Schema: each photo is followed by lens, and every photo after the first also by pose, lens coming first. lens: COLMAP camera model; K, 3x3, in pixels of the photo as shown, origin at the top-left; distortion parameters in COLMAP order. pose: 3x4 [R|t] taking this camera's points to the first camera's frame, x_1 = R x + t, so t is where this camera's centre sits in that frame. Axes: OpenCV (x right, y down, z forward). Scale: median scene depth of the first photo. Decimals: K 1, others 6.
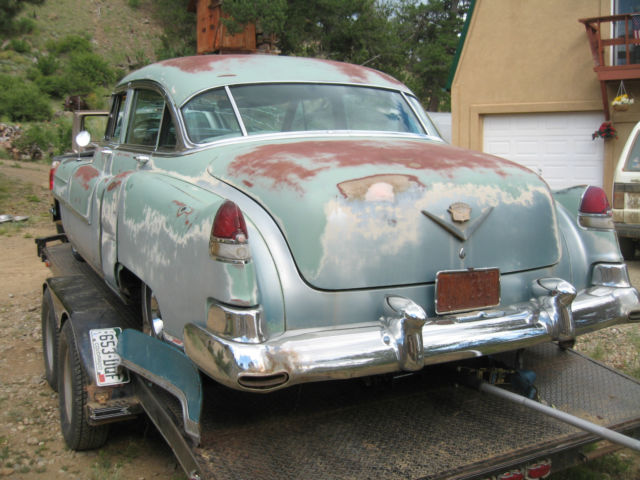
lens RADIAL K [[693.9, 0, 320.0], [0, 693.9, 240.0], [0, 0, 1]] dist [-0.105886, 0.040670]
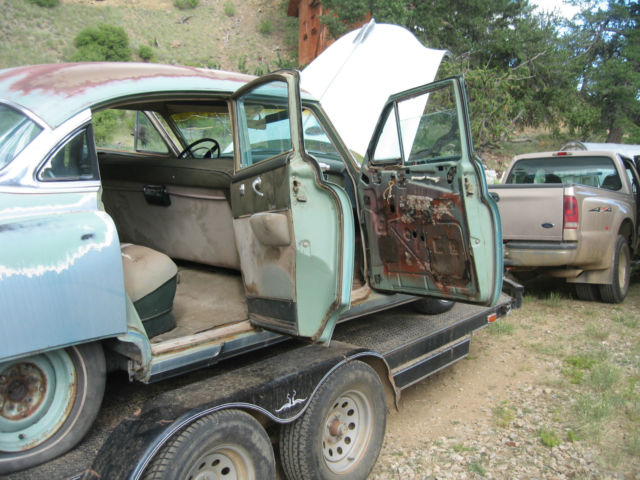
lens RADIAL K [[693.9, 0, 320.0], [0, 693.9, 240.0], [0, 0, 1]] dist [-0.105886, 0.040670]
pose [[0.974020, 0.025171, -0.225058, 0.305203], [-0.037602, 0.997984, -0.051120, -0.543599], [0.223318, 0.058255, 0.973003, 3.457973]]
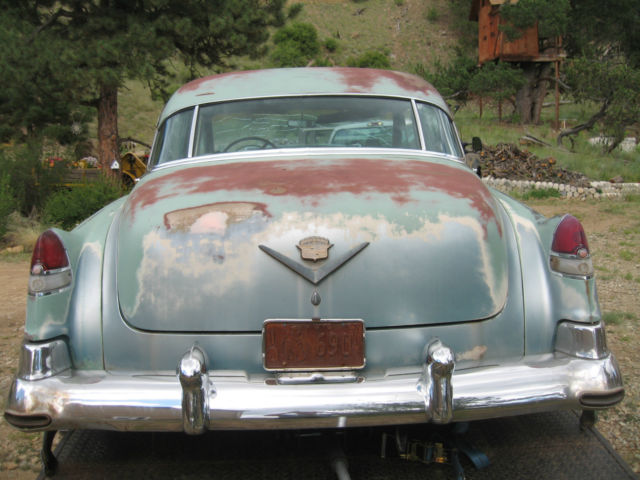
lens RADIAL K [[693.9, 0, 320.0], [0, 693.9, 240.0], [0, 0, 1]] dist [-0.105886, 0.040670]
pose [[0.904003, 0.031188, -0.426386, 0.549581], [-0.037027, 0.999300, -0.005409, -0.045432], [0.425919, 0.020677, 0.904525, 0.256121]]
